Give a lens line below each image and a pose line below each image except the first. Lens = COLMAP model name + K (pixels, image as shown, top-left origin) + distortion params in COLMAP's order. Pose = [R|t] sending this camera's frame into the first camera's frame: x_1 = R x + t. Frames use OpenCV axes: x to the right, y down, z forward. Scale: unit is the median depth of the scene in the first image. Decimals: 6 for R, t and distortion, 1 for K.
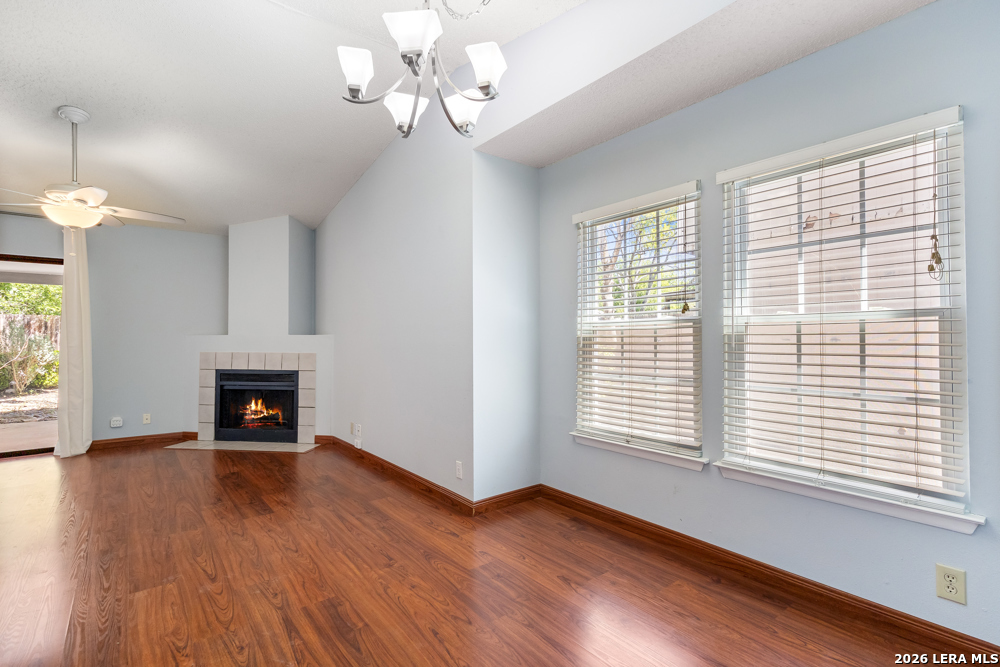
lens RADIAL K [[464.0, 0, 501.0], [0, 464.0, 333.6], [0, 0, 1]] dist [-0.001975, 0.004095]
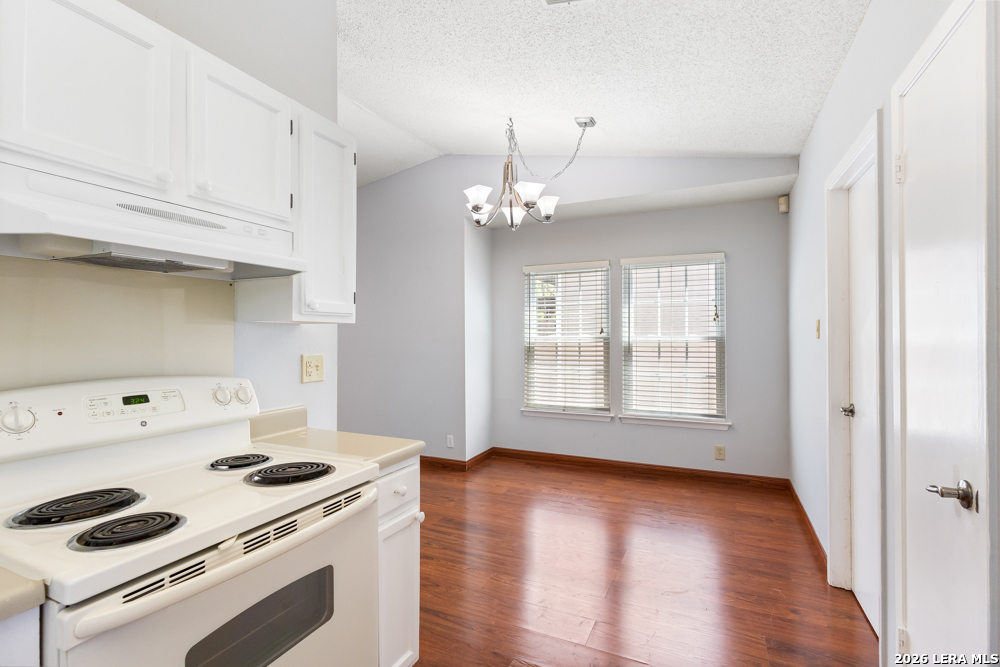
lens RADIAL K [[464.0, 0, 495.7], [0, 464.0, 333.7], [0, 0, 1]] dist [-0.001975, 0.004095]
pose [[0.897503, -0.003218, 0.440996, -0.612626], [-0.001552, 0.999944, 0.010456, -0.052138], [-0.441005, -0.010068, 0.897448, -0.340580]]
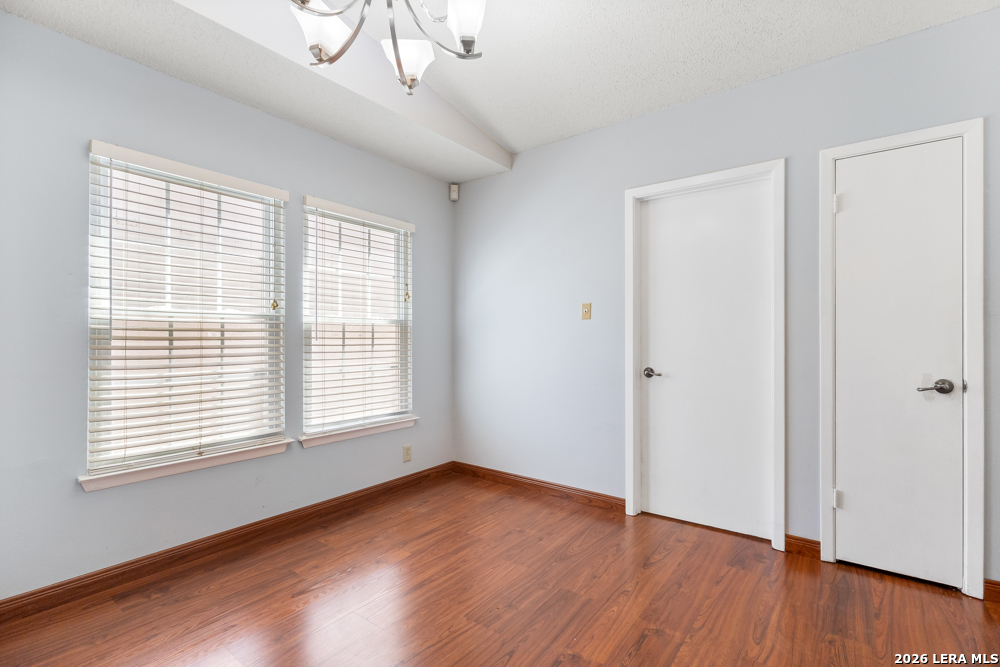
lens RADIAL K [[464.0, 0, 503.8], [0, 464.0, 337.9], [0, 0, 1]] dist [-0.001975, 0.004095]
pose [[-0.260247, 0.000663, 0.965542, -0.630207], [-0.016157, 0.999857, -0.005042, 0.014749], [-0.965407, -0.016913, -0.260199, 0.626027]]
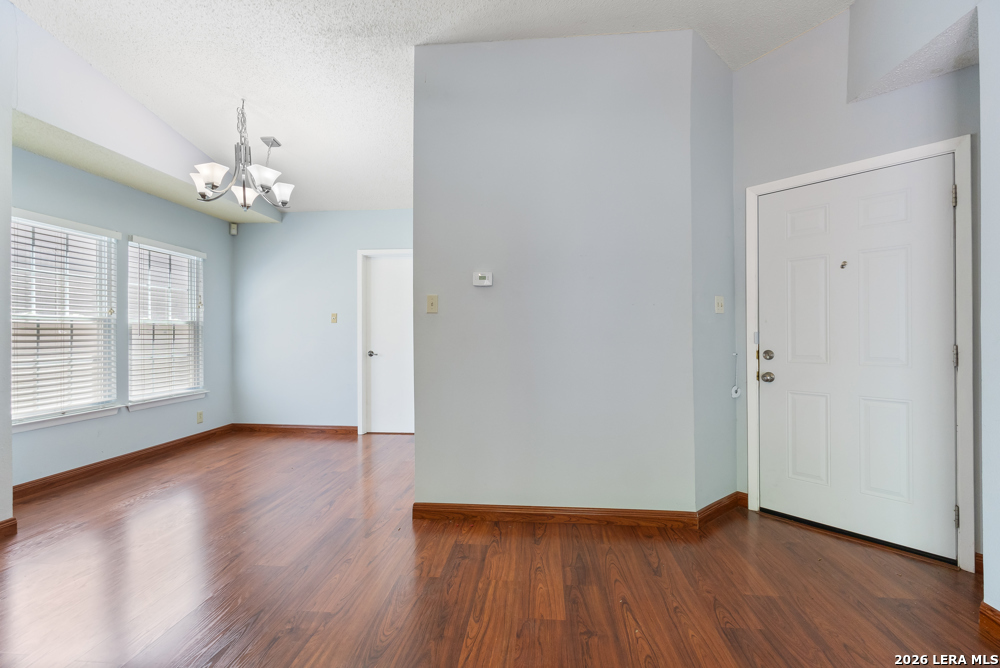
lens RADIAL K [[464.0, 0, 496.5], [0, 464.0, 333.4], [0, 0, 1]] dist [-0.001975, 0.004095]
pose [[-0.715393, 0.002193, 0.698719, -1.307085], [-0.009990, 0.999861, -0.013366, 0.020948], [-0.698651, -0.016542, -0.715271, 0.986171]]
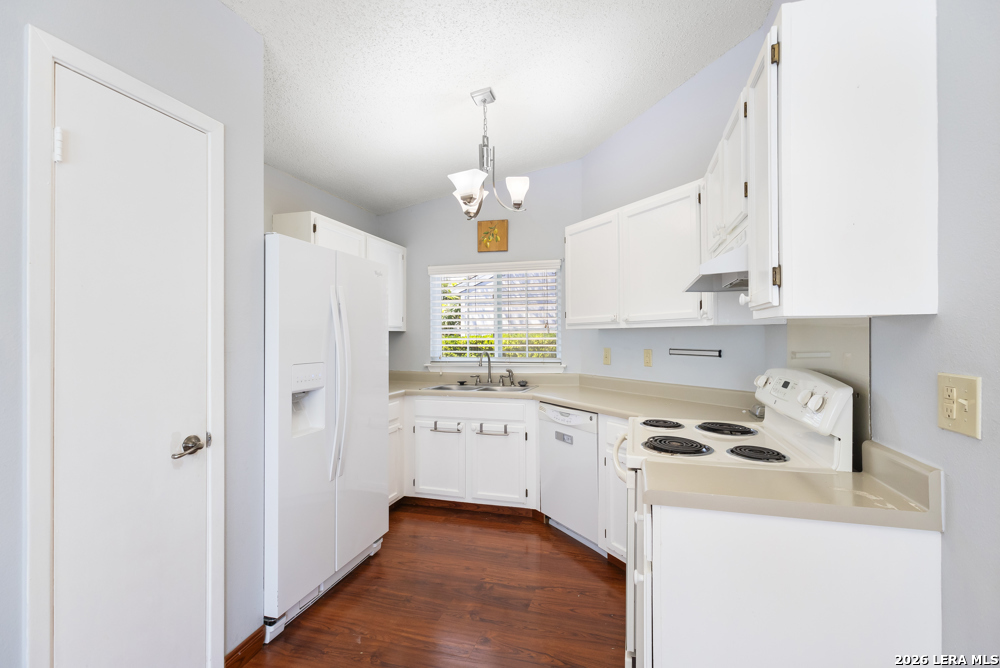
lens RADIAL K [[464.0, 0, 499.5], [0, 464.0, 332.5], [0, 0, 1]] dist [-0.001975, 0.004095]
pose [[-0.815936, -0.003863, -0.578130, -0.109988], [0.010863, 0.999699, -0.022012, -0.040657], [0.578041, -0.024240, -0.815648, 0.457684]]
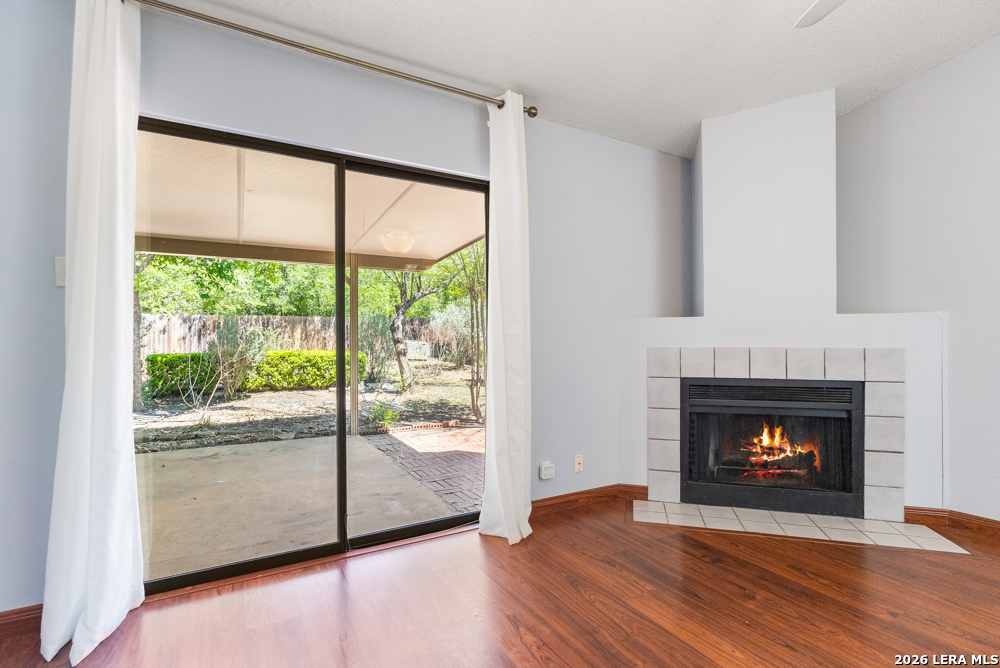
lens RADIAL K [[464.0, 0, 497.3], [0, 464.0, 337.6], [0, 0, 1]] dist [-0.001975, 0.004095]
pose [[0.986736, -0.007225, -0.162174, -1.297924], [0.008267, 0.999949, 0.005751, 0.041653], [0.162124, -0.007015, 0.986745, 0.709286]]
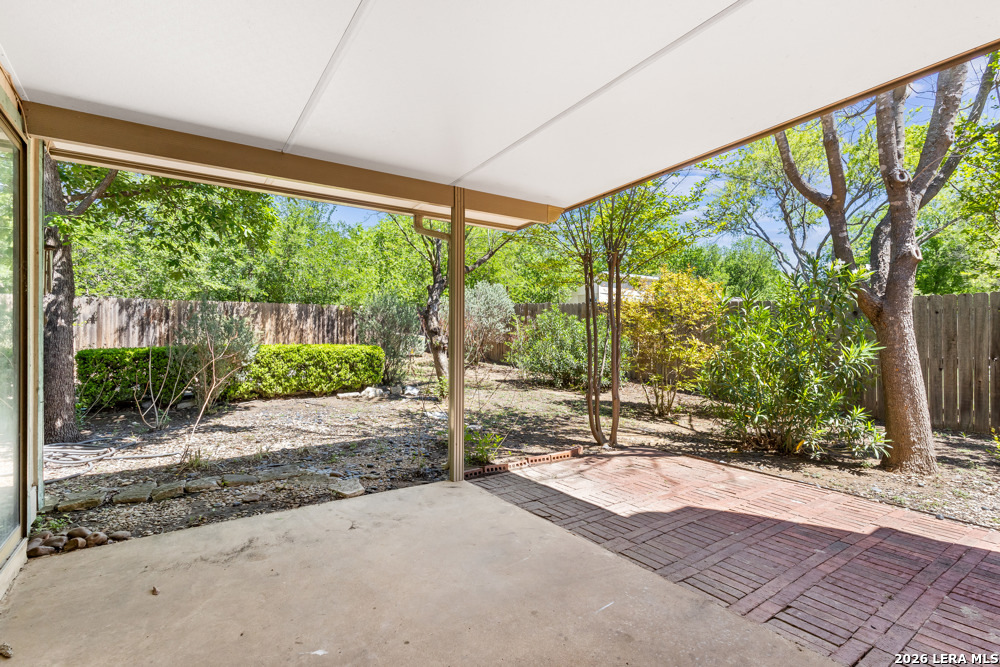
lens RADIAL K [[464.0, 0, 497.9], [0, 464.0, 342.5], [0, 0, 1]] dist [-0.001975, 0.004095]
pose [[0.998555, -0.000749, -0.053742, -2.045746], [0.002189, 0.999640, 0.026739, 0.066599], [0.053702, -0.026818, 0.998197, 1.347839]]
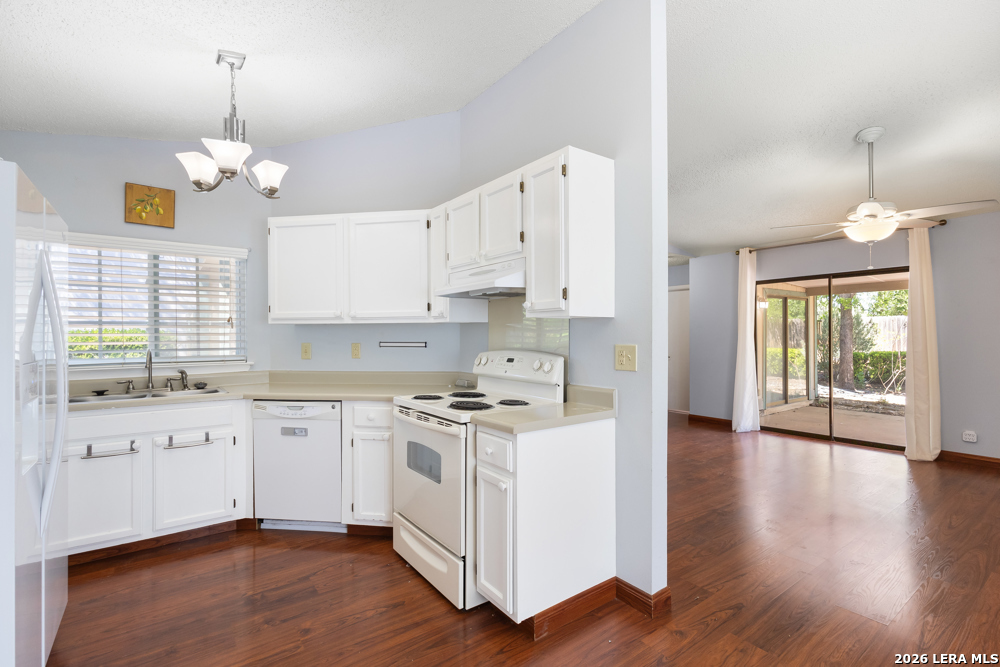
lens RADIAL K [[464.0, 0, 502.3], [0, 464.0, 334.4], [0, 0, 1]] dist [-0.001975, 0.004095]
pose [[-0.032050, -0.005958, -0.999469, 0.170882], [0.018361, 0.999810, -0.006549, -0.029783], [0.999318, -0.018562, -0.031934, 0.210020]]
